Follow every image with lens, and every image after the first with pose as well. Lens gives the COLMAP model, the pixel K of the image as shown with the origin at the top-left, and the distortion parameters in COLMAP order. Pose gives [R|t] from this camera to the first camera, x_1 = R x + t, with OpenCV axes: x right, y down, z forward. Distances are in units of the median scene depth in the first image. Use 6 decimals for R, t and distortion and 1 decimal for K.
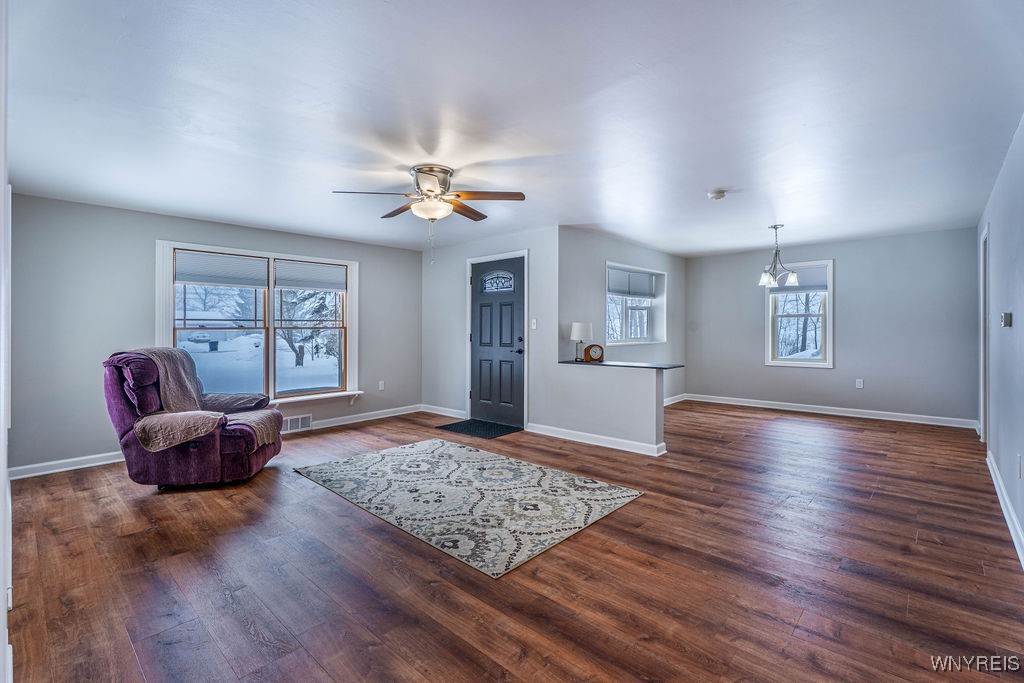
lens RADIAL K [[462.0, 0, 513.4], [0, 462.0, 331.5], [0, 0, 1]] dist [-0.000444, 0.000598]
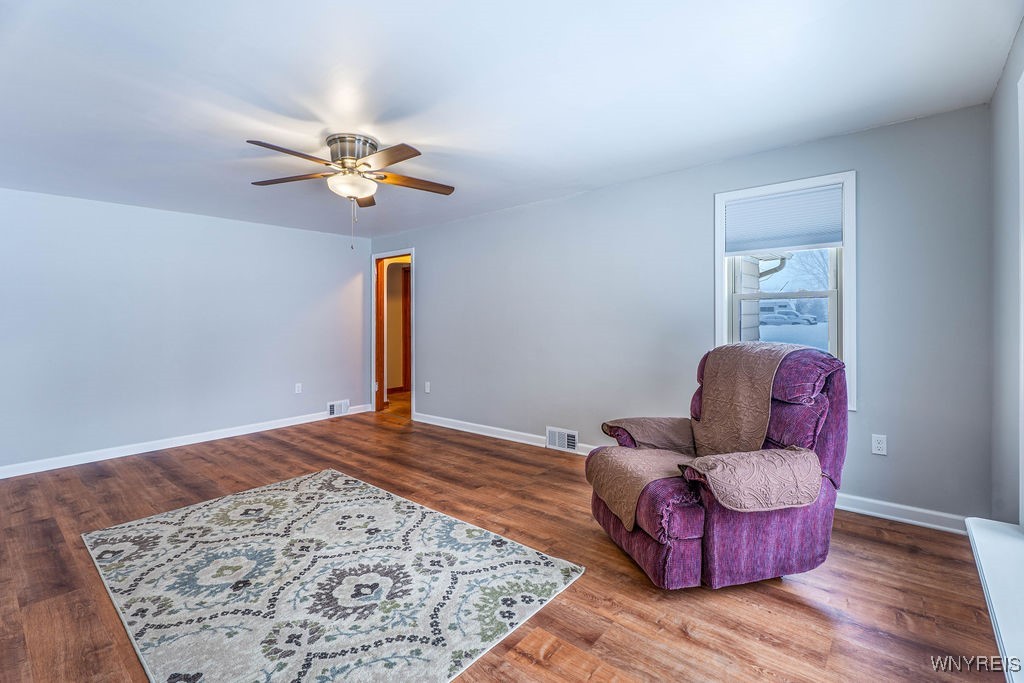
lens RADIAL K [[462.0, 0, 513.4], [0, 462.0, 331.5], [0, 0, 1]] dist [-0.000444, 0.000598]
pose [[-0.998898, 0.021572, -0.041679, -0.445054], [0.020018, 0.999102, 0.037354, -0.017043], [0.042447, 0.036479, -0.998433, 1.847990]]
